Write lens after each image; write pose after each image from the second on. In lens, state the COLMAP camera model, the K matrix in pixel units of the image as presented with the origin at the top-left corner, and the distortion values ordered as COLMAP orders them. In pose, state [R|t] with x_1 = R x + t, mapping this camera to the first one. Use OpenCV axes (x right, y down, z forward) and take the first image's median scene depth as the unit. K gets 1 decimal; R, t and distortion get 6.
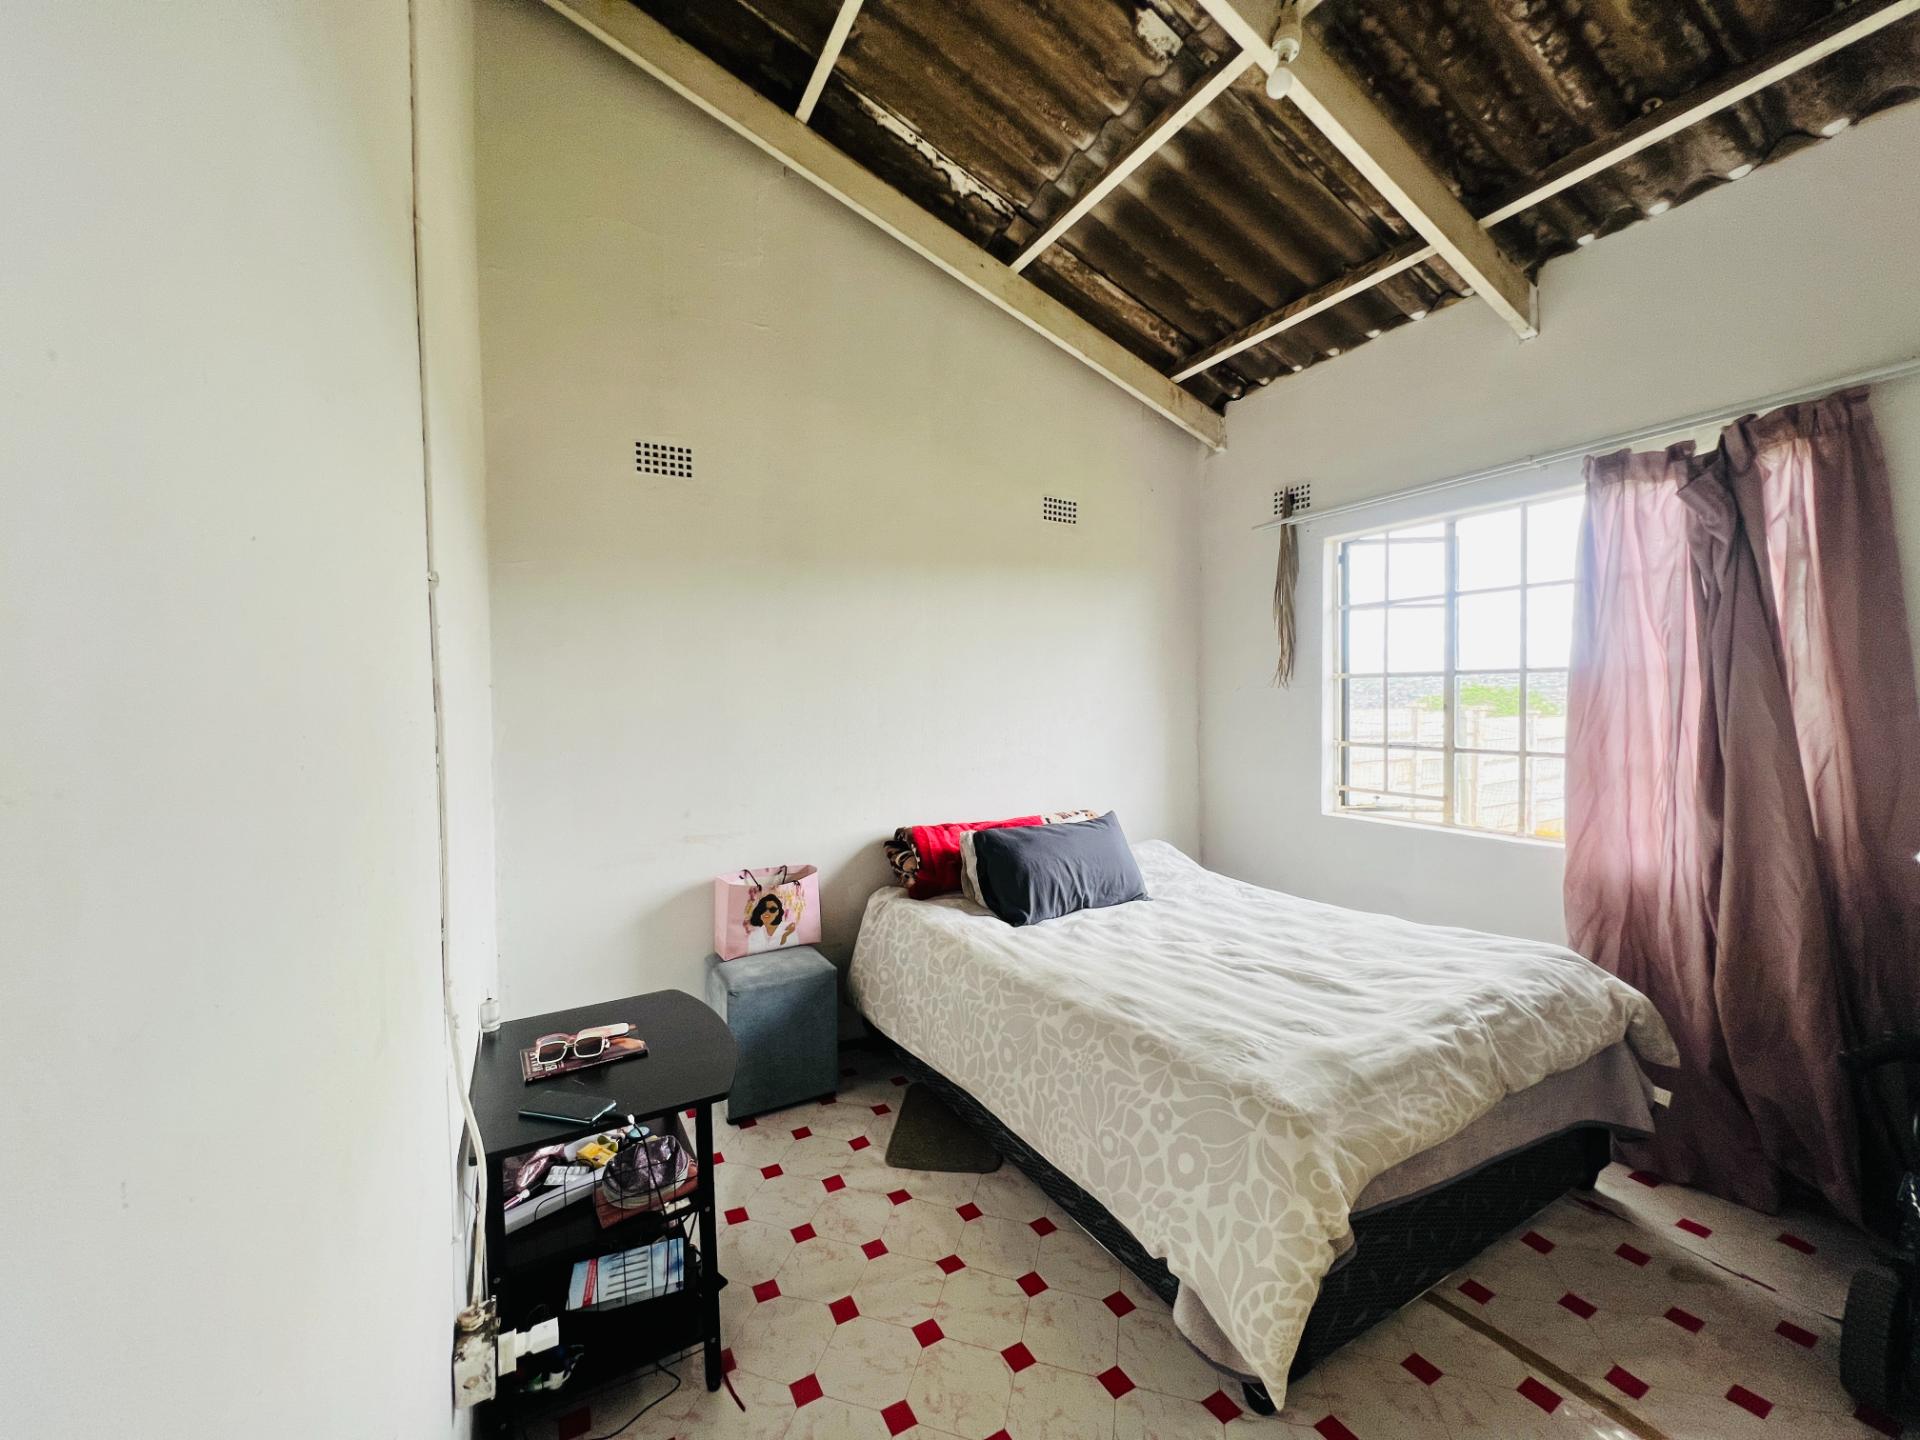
lens RADIAL K [[768.6, 0, 957.7], [0, 768.6, 720.0], [0, 0, 1]] dist [-0.002747, 0.000410]
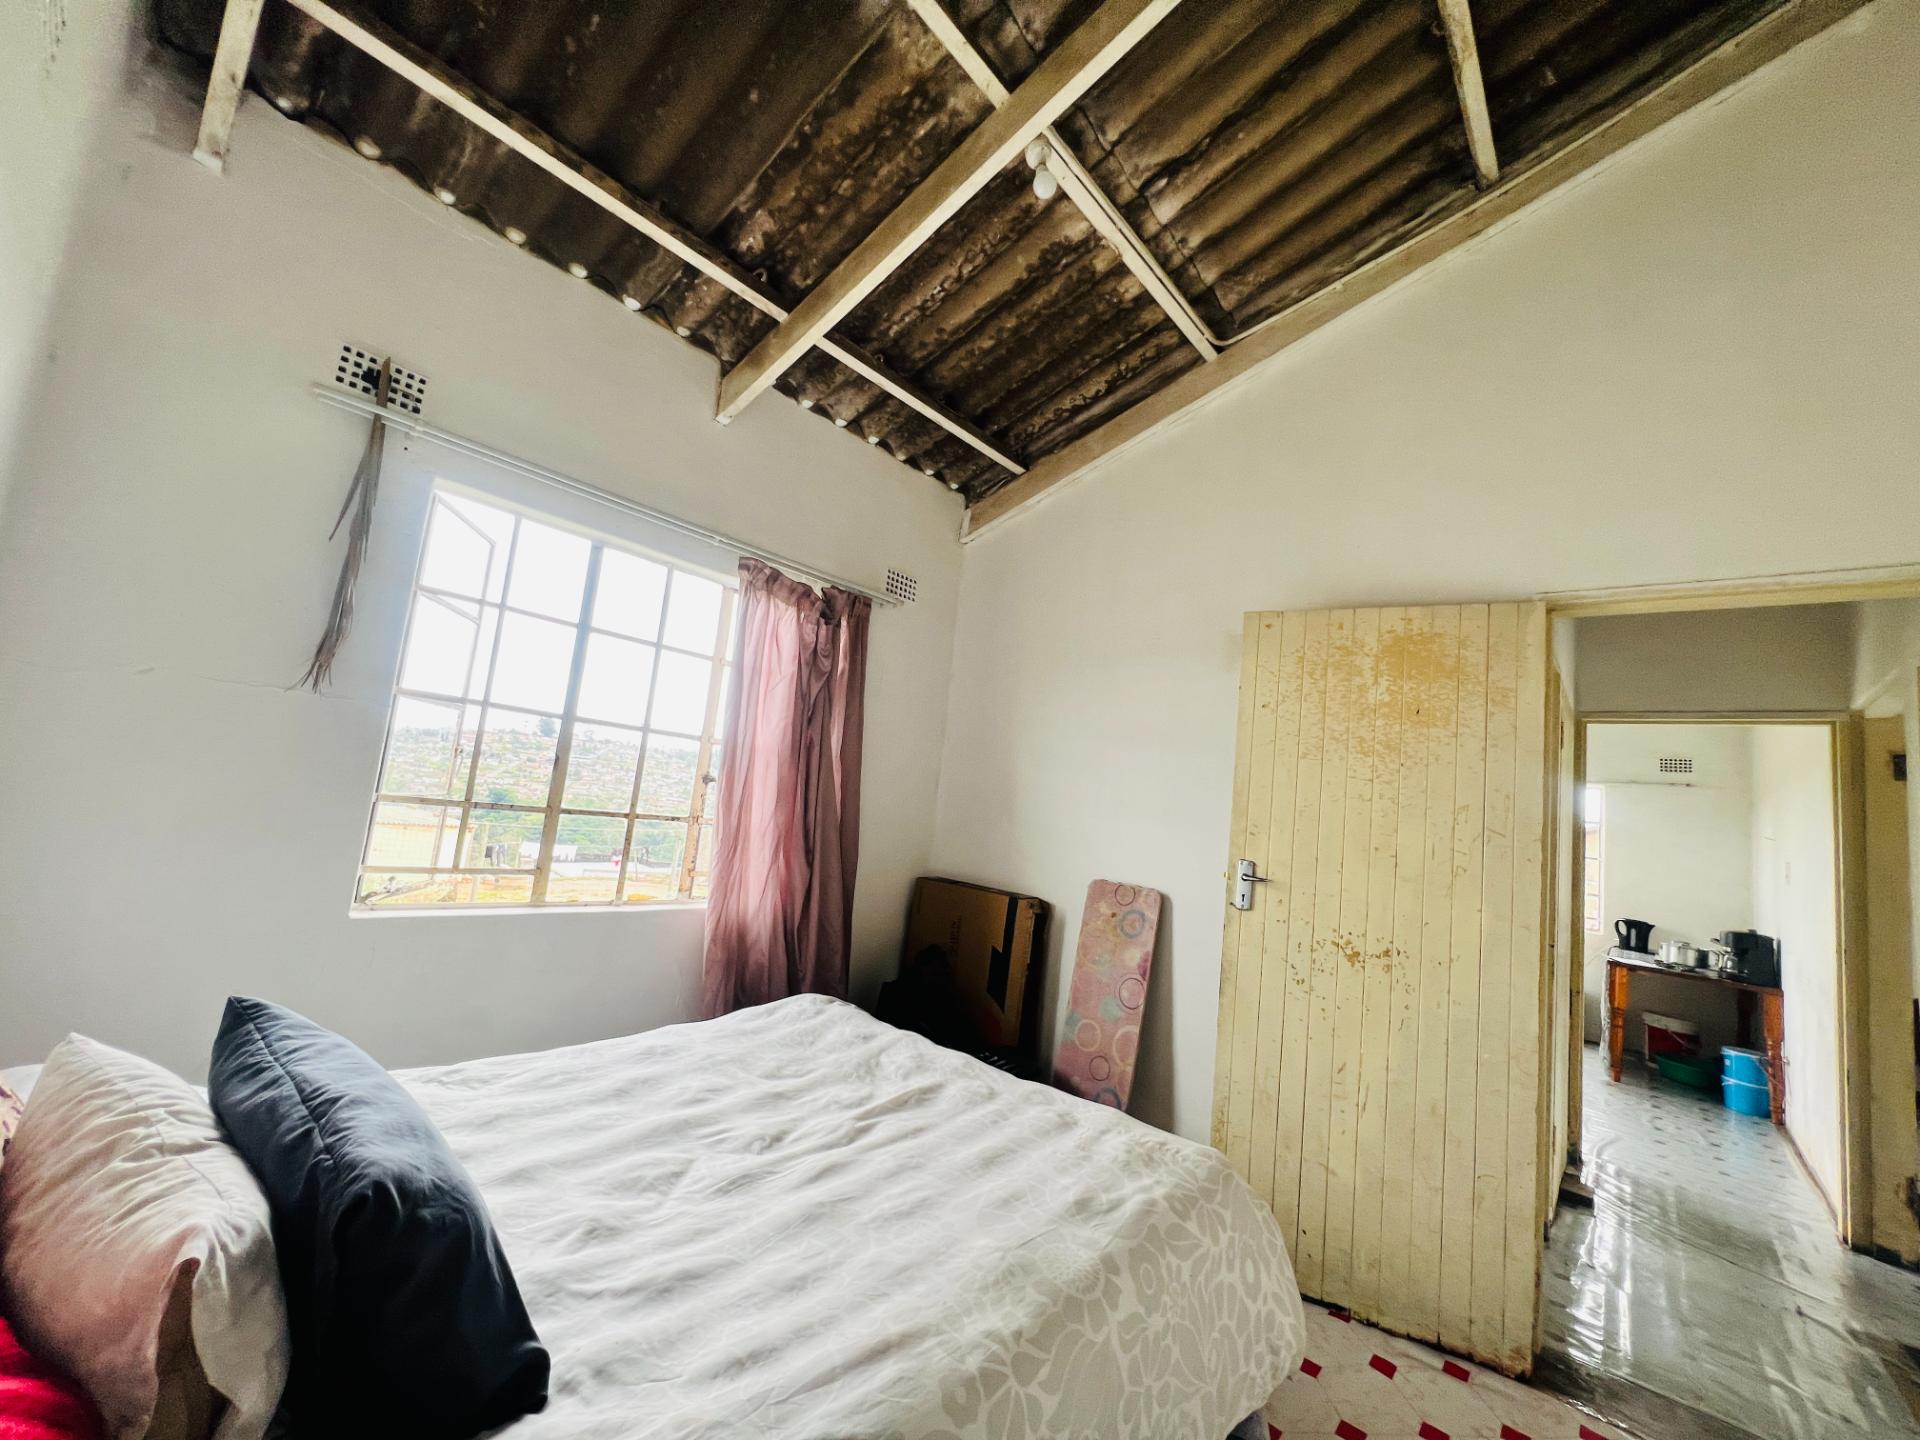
lens RADIAL K [[768.6, 0, 957.7], [0, 768.6, 720.0], [0, 0, 1]] dist [-0.002747, 0.000410]
pose [[-0.343701, 0.079315, 0.935723, -0.322075], [-0.078132, 0.990557, -0.112662, 0.001649], [-0.935823, -0.111832, -0.334259, 0.992735]]
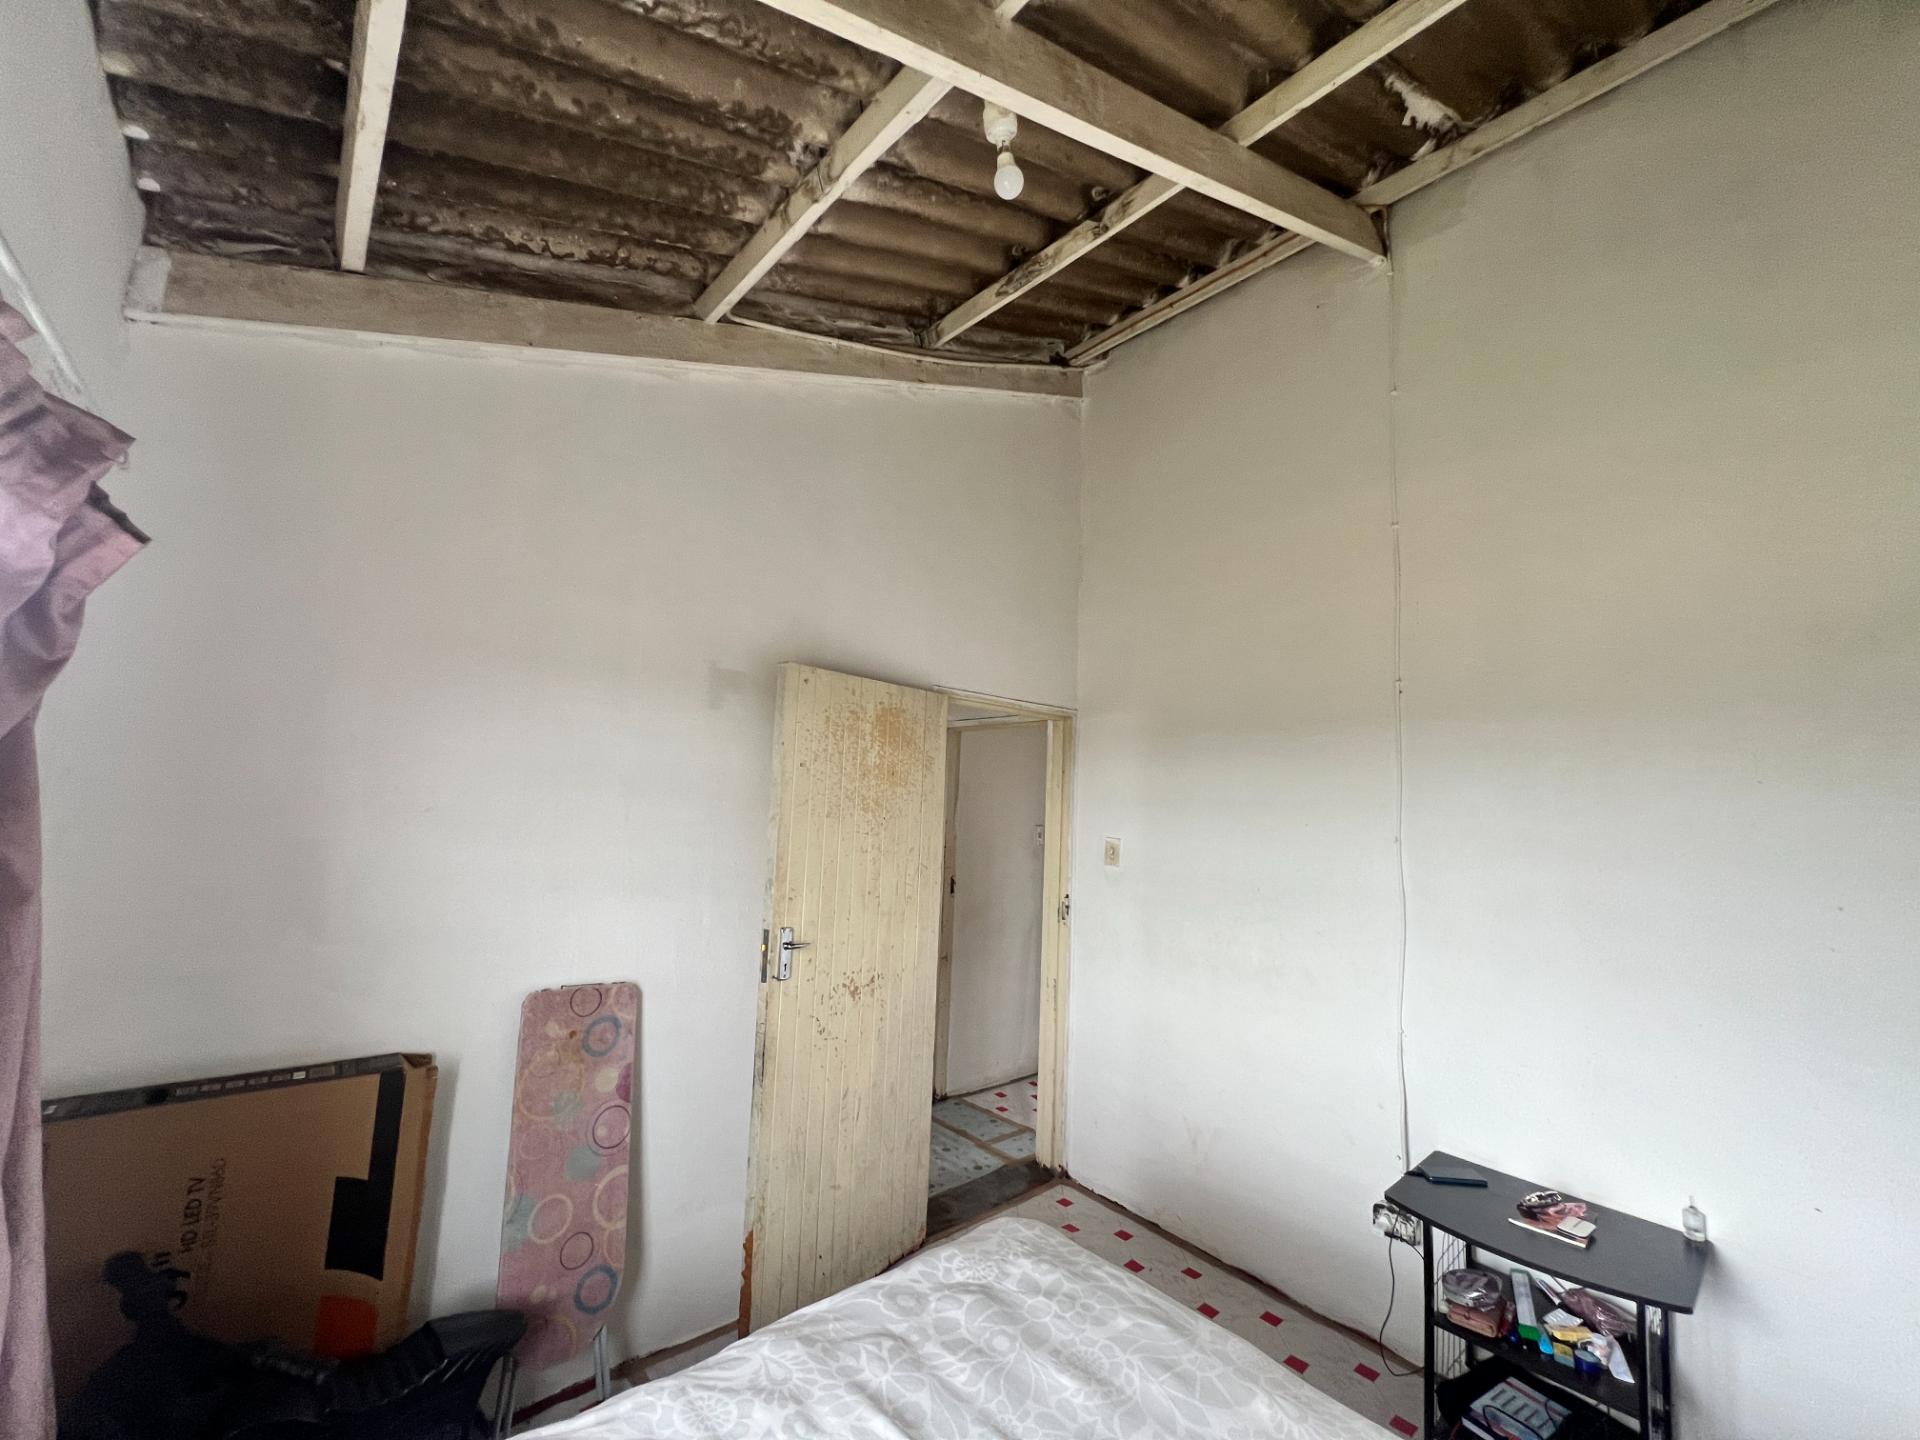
lens RADIAL K [[768.6, 0, 957.7], [0, 768.6, 720.0], [0, 0, 1]] dist [-0.002747, 0.000410]
pose [[-0.977178, -0.053704, -0.205522, 0.446462], [-0.038282, 0.996195, -0.078295, -0.140609], [0.208945, -0.068640, -0.975516, 1.266261]]
